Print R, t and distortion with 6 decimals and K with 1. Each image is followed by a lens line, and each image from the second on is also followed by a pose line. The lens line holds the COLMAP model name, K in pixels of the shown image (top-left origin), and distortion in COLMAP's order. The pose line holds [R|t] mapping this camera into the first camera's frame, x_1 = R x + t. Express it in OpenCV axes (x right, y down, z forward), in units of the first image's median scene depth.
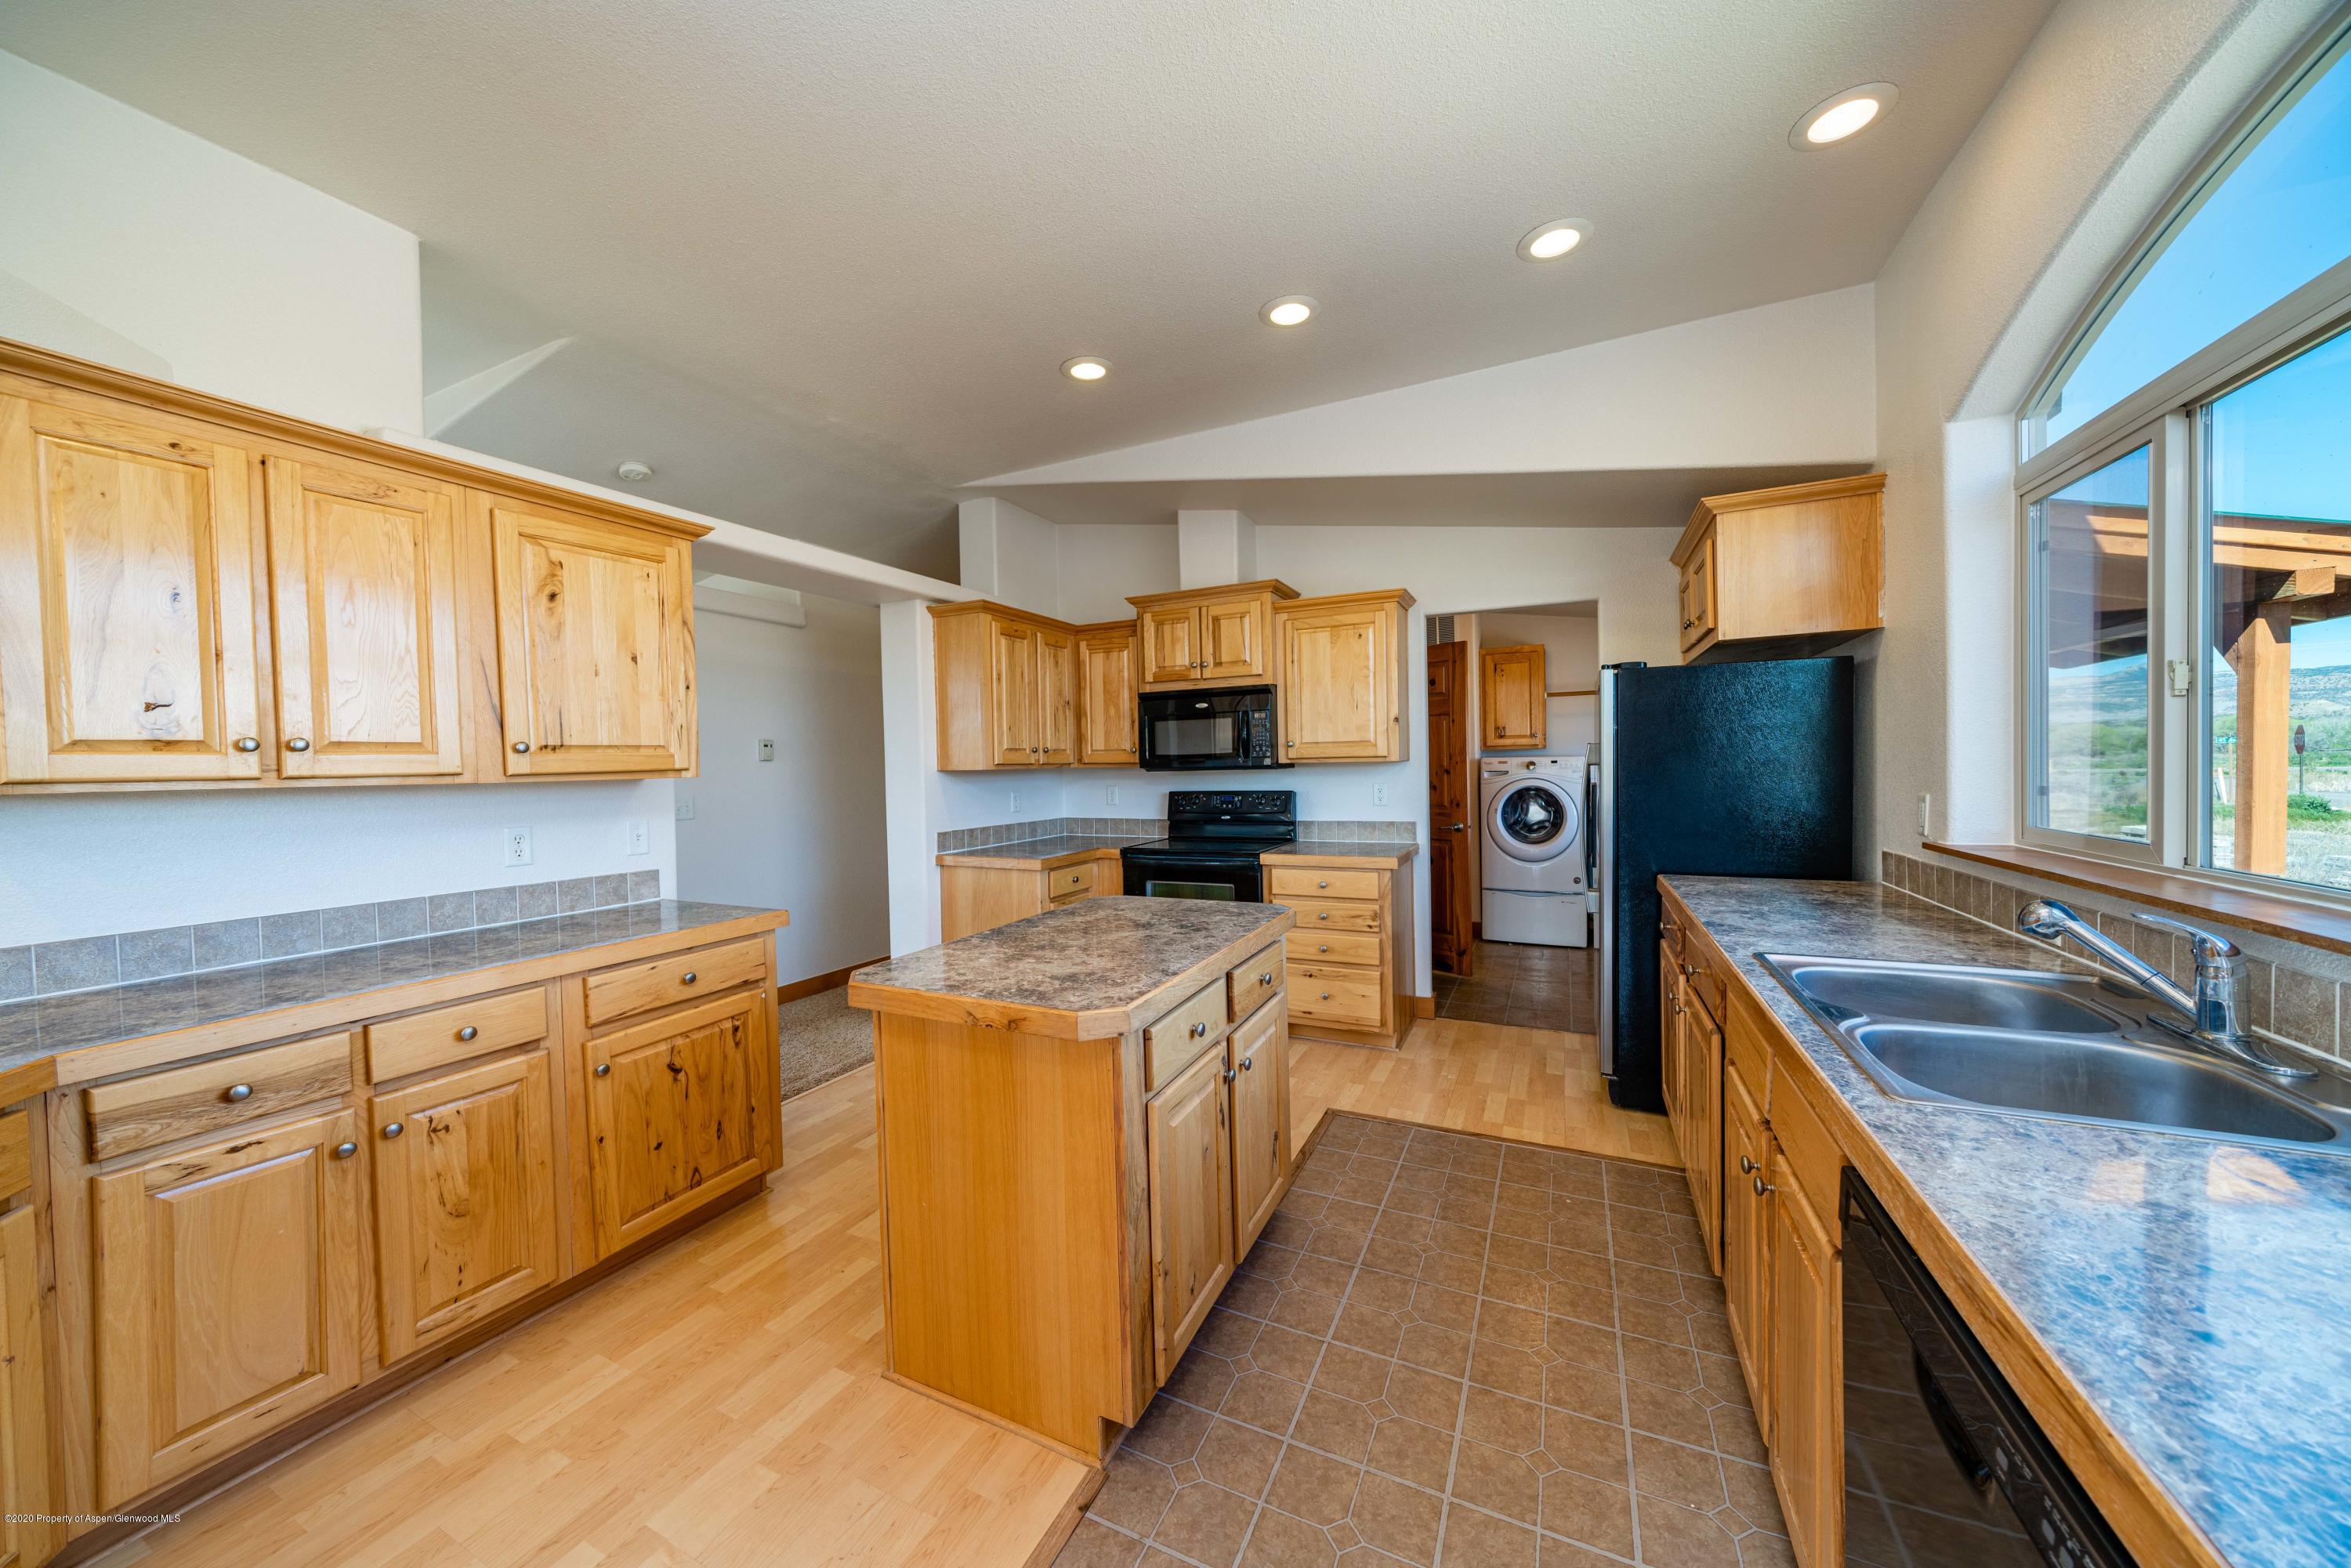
lens RADIAL K [[808.2, 0, 1184.2], [0, 808.2, 776.9], [0, 0, 1]] dist [-0.007912, 0.000038]
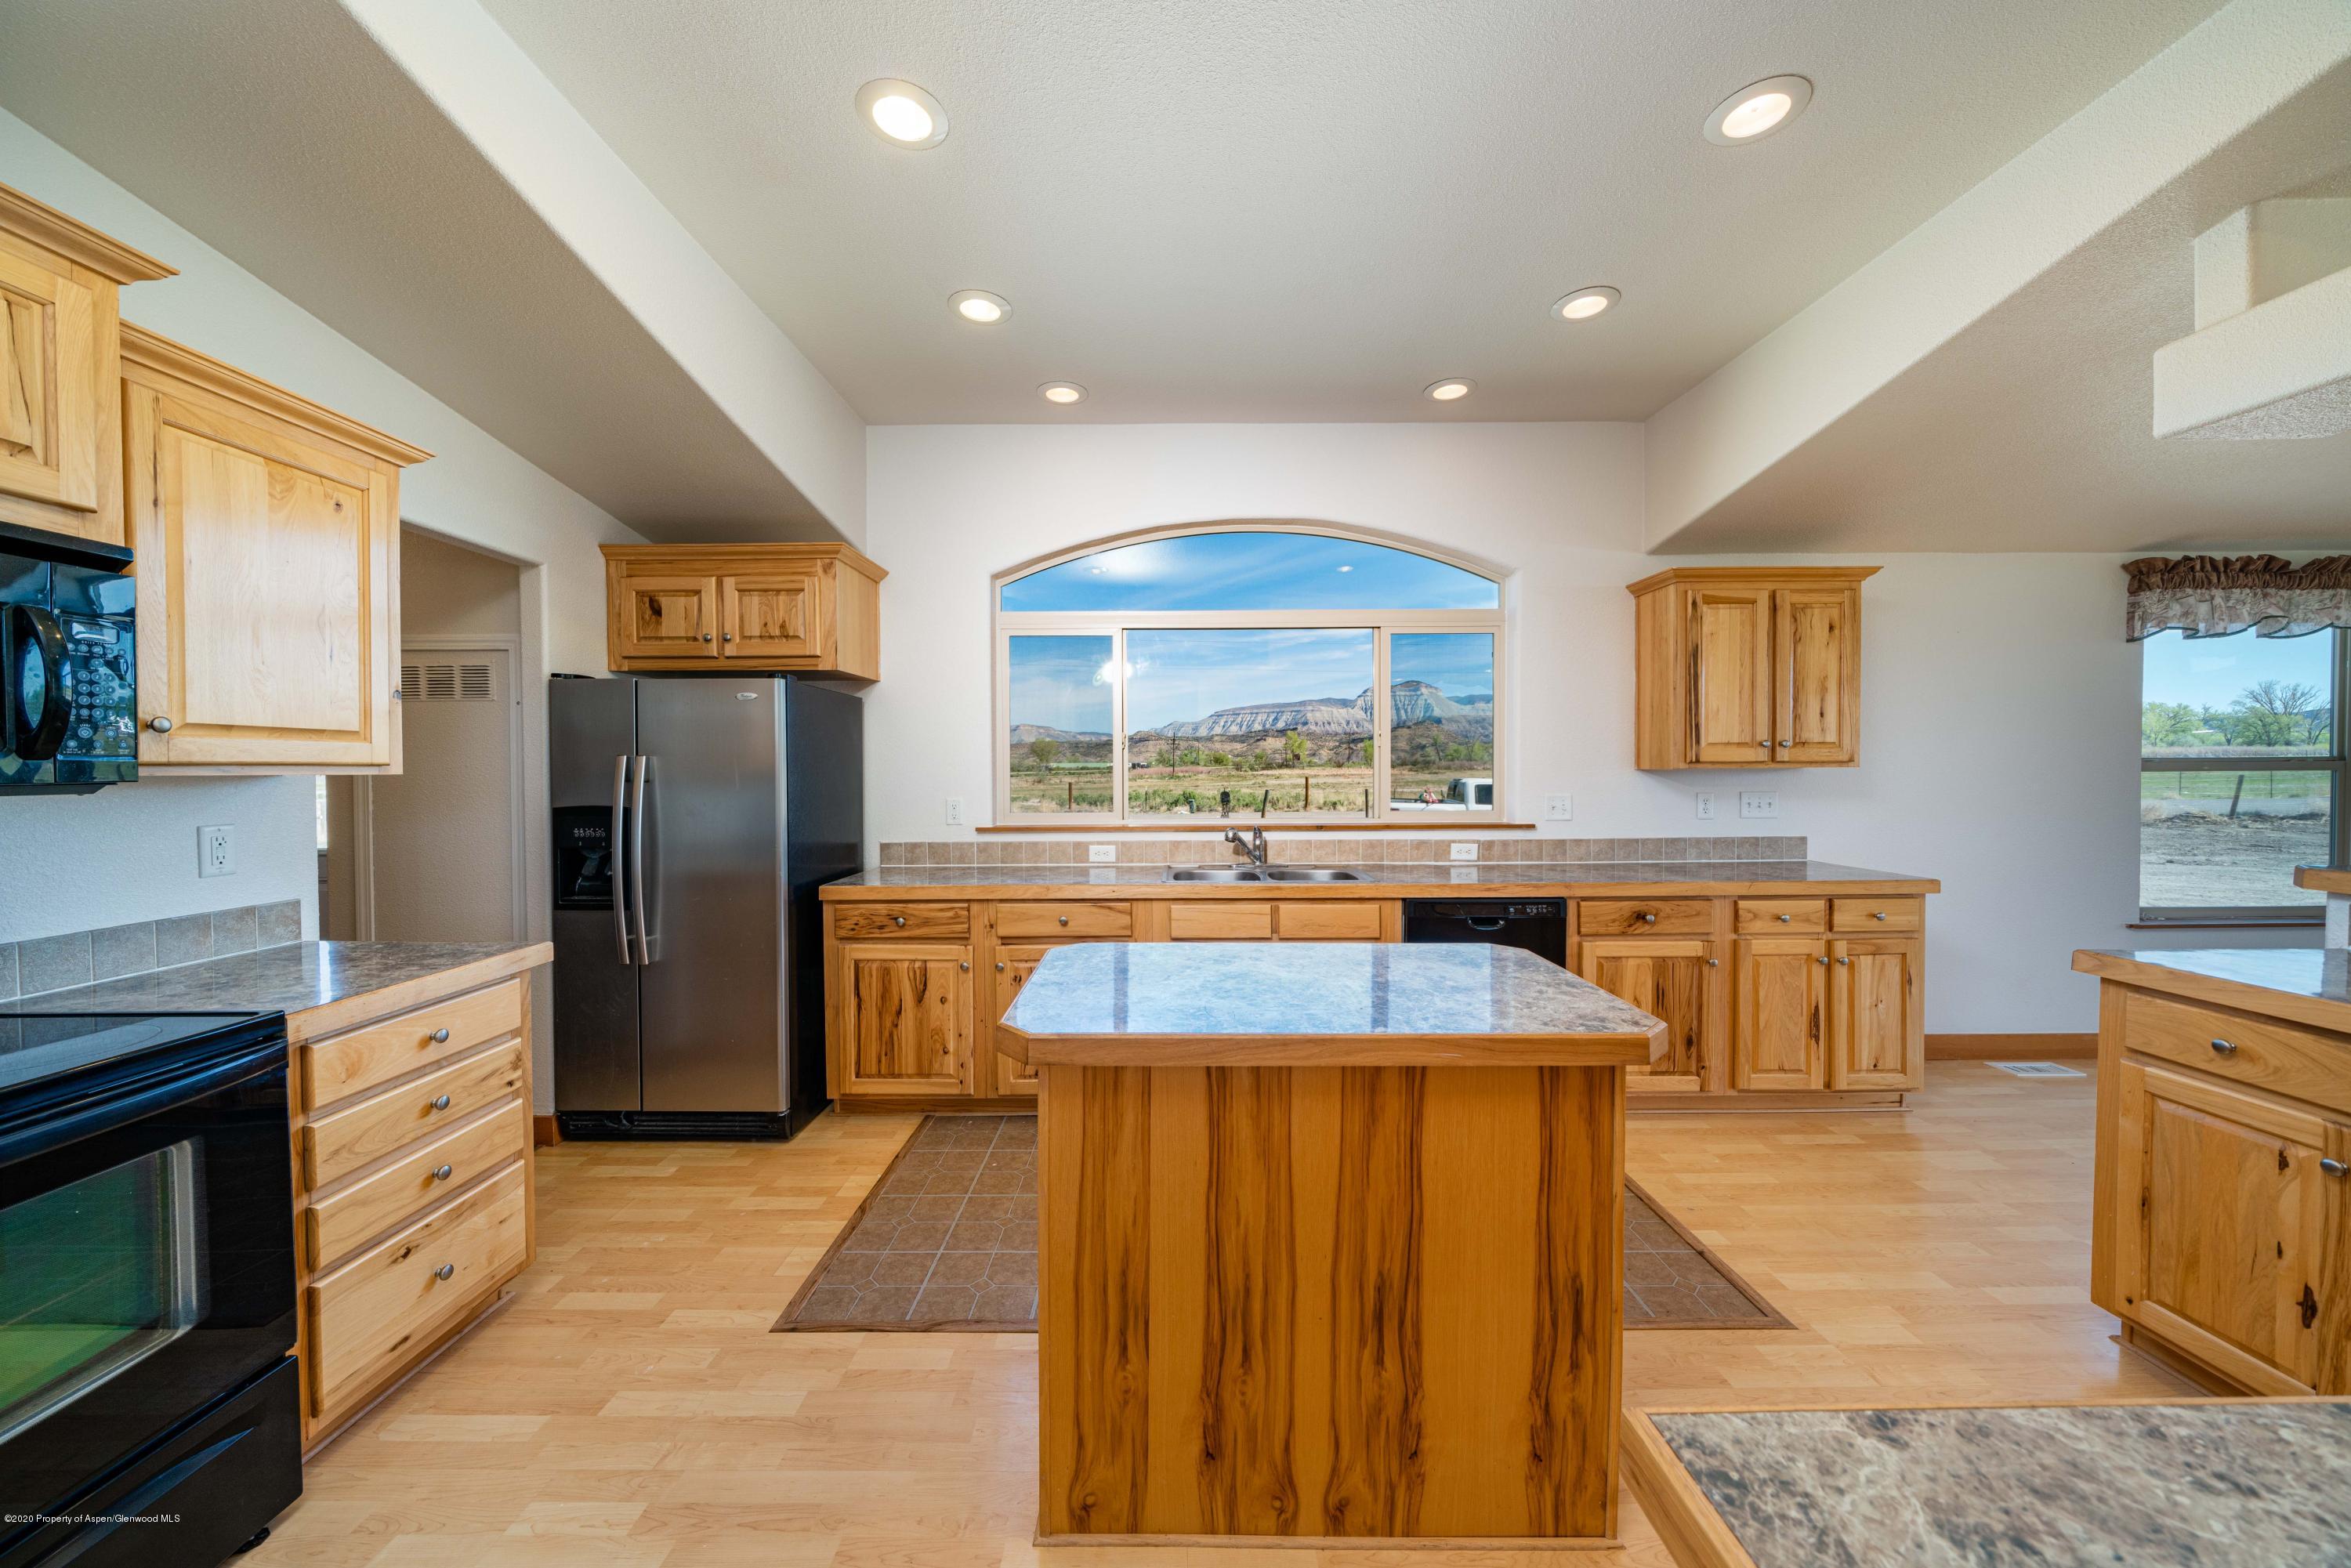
lens RADIAL K [[808.2, 0, 1186.7], [0, 808.2, 783.6], [0, 0, 1]] dist [-0.007912, 0.000038]
pose [[-0.419155, 0.003455, 0.907908, -0.392251], [0.029905, 0.999503, 0.010003, -0.003661], [-0.907422, 0.031344, -0.419050, 0.726537]]
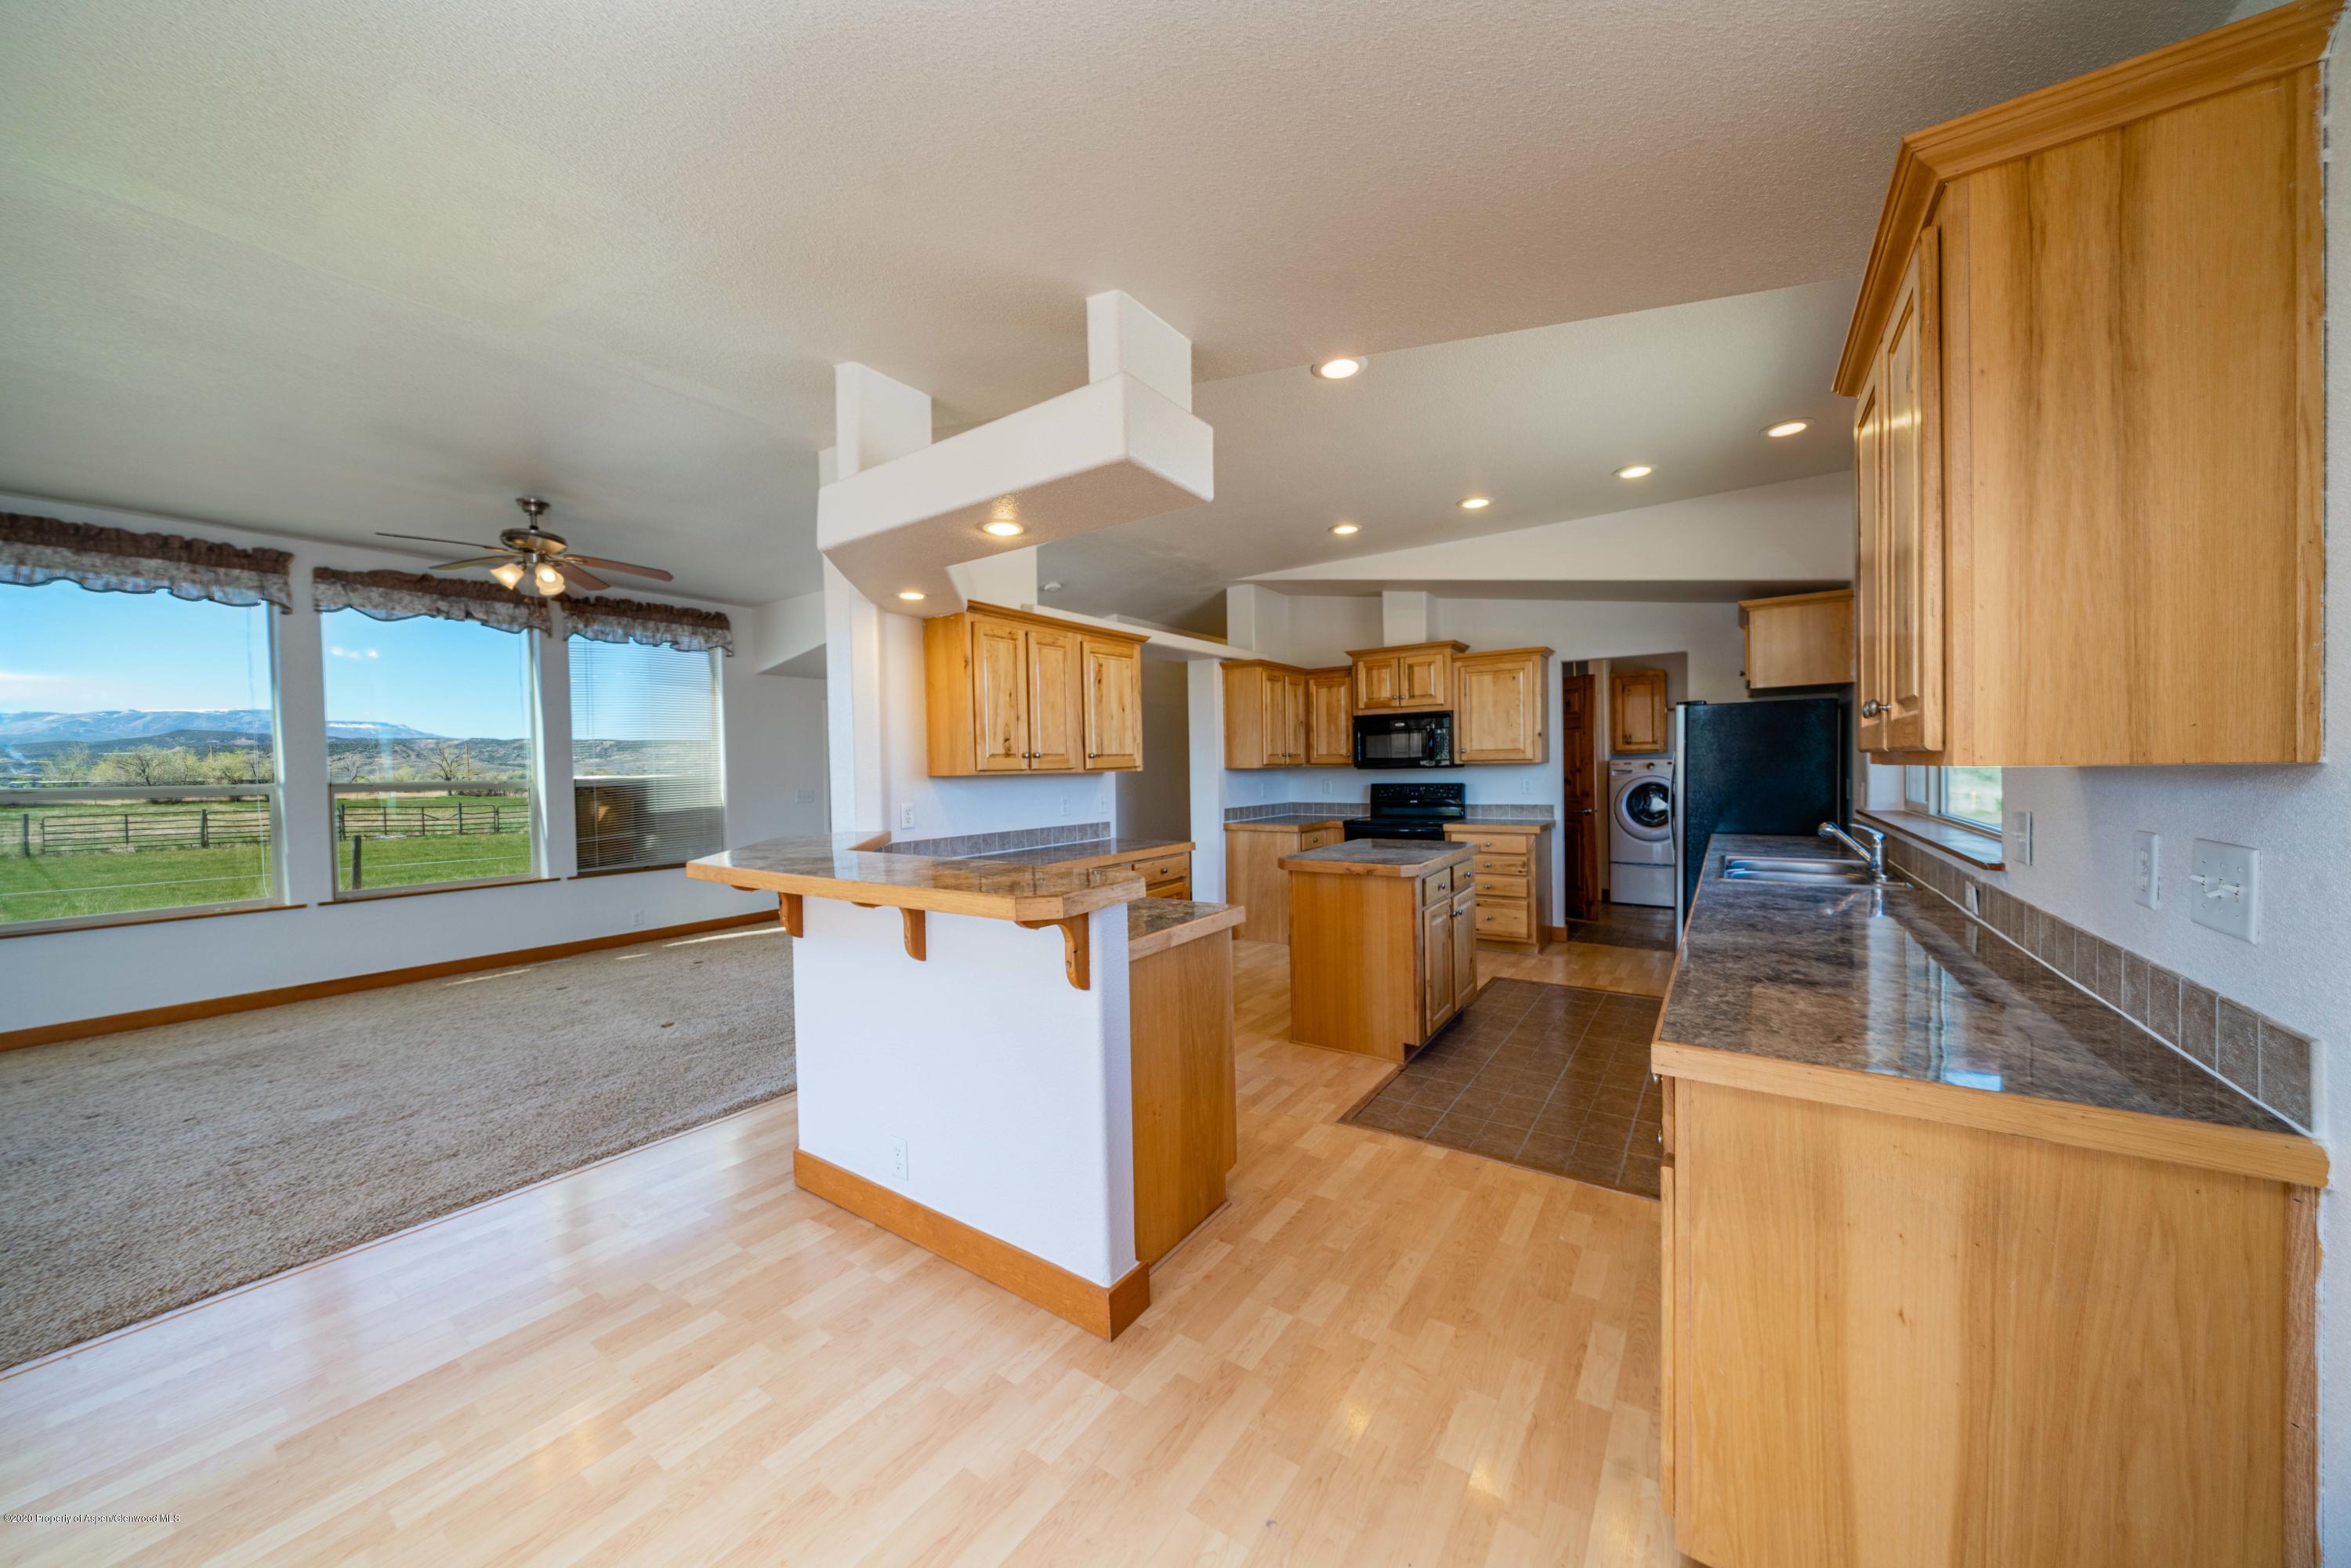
lens RADIAL K [[808.2, 0, 1173.9], [0, 808.2, 779.6], [0, 0, 1]] dist [-0.007912, 0.000038]
pose [[0.985653, 0.004759, -0.168718, -0.140083], [-0.004337, 0.999986, 0.002872, 0.009569], [0.168729, -0.002099, 0.985660, -0.539544]]
